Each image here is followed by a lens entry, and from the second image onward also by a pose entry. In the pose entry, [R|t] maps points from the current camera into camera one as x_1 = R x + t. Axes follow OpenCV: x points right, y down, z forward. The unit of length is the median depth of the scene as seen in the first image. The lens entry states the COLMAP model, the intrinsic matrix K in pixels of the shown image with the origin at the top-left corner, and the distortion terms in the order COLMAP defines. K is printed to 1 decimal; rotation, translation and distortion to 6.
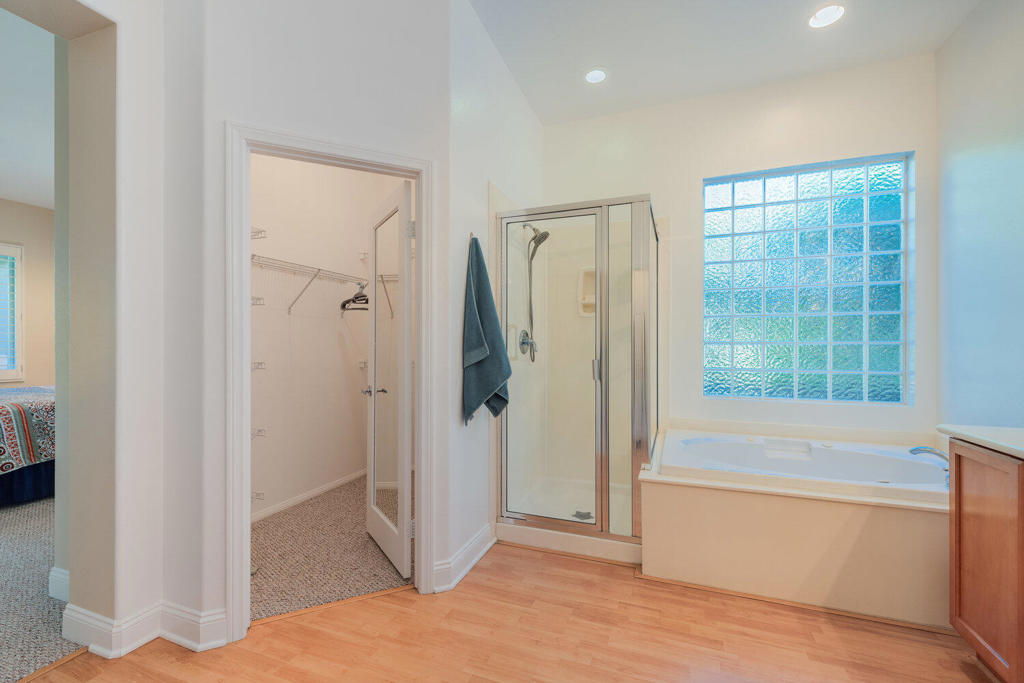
lens RADIAL K [[427.1, 0, 506.4], [0, 427.1, 347.2], [0, 0, 1]] dist [-0.001842, -0.000546]
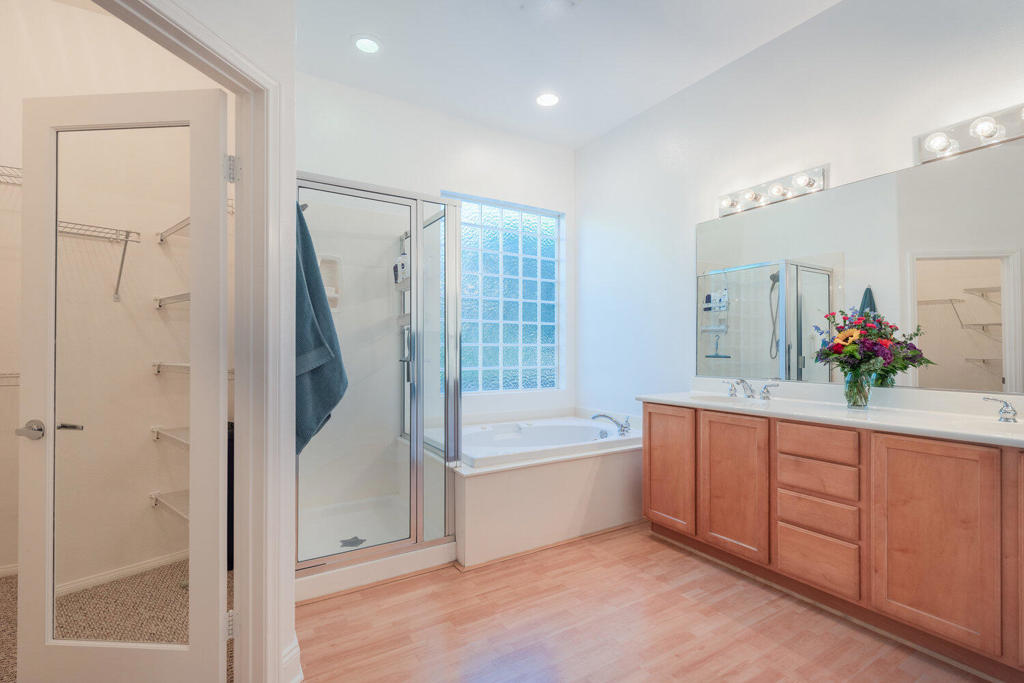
lens RADIAL K [[471.5, 0, 516.9], [0, 471.5, 345.0], [0, 0, 1]] dist [0.003618, -0.002519]
pose [[0.600410, 0.006382, 0.799667, -0.490552], [-0.000694, 0.999972, -0.007460, 0.000737], [-0.799692, 0.003924, 0.600398, 0.195842]]
